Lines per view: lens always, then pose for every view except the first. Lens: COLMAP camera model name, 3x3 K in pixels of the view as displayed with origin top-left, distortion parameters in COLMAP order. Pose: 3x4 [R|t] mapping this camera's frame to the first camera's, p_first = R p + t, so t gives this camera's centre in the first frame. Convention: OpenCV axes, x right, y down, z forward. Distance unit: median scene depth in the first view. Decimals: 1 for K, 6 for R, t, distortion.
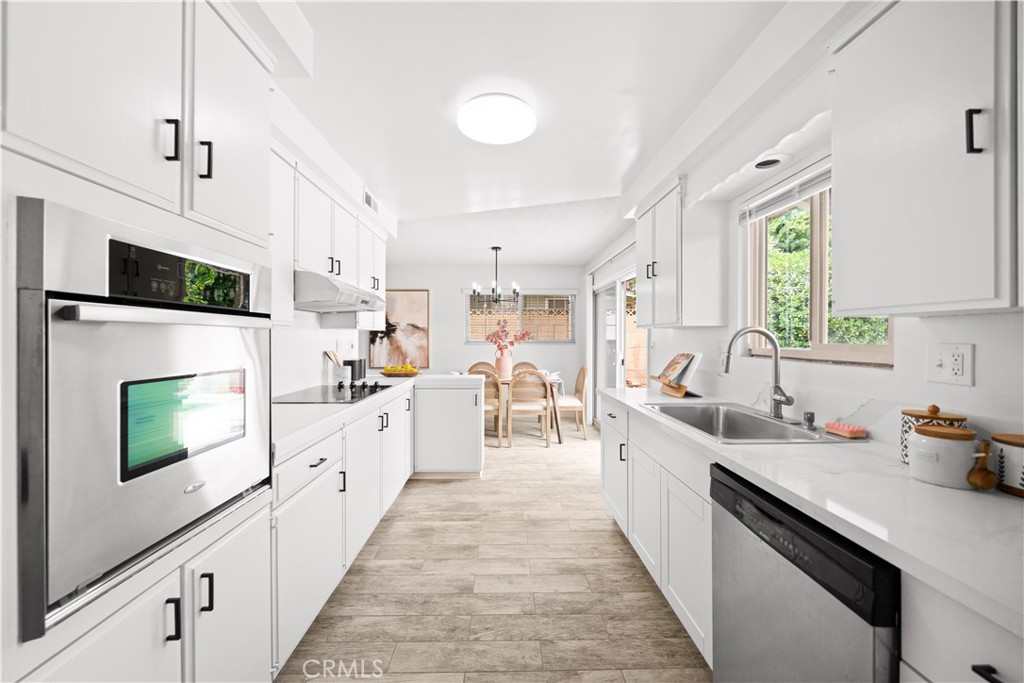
lens RADIAL K [[390.0, 0, 512.0], [0, 390.0, 341.5], [0, 0, 1]] dist [-0.000366, -0.000028]
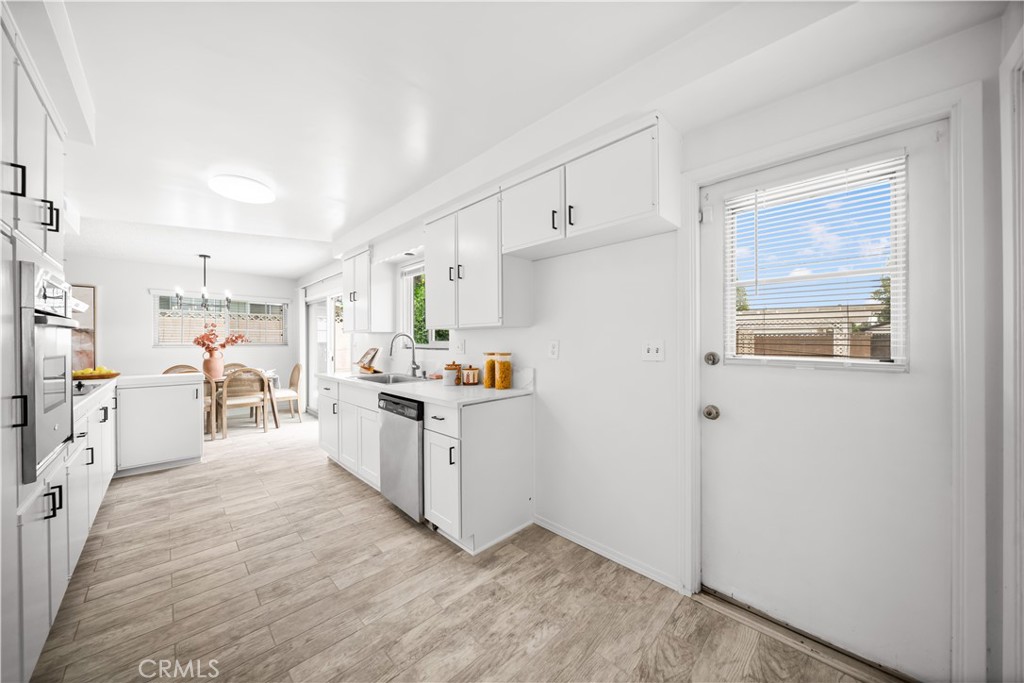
lens RADIAL K [[349.0, 0, 507.6], [0, 349.0, 339.6], [0, 0, 1]] dist [-0.007355, -0.000145]
pose [[0.731593, 0.000442, 0.681741, -0.147962], [0.011562, 0.999848, -0.013055, 0.018263], [-0.681643, 0.017433, 0.731477, -0.459642]]
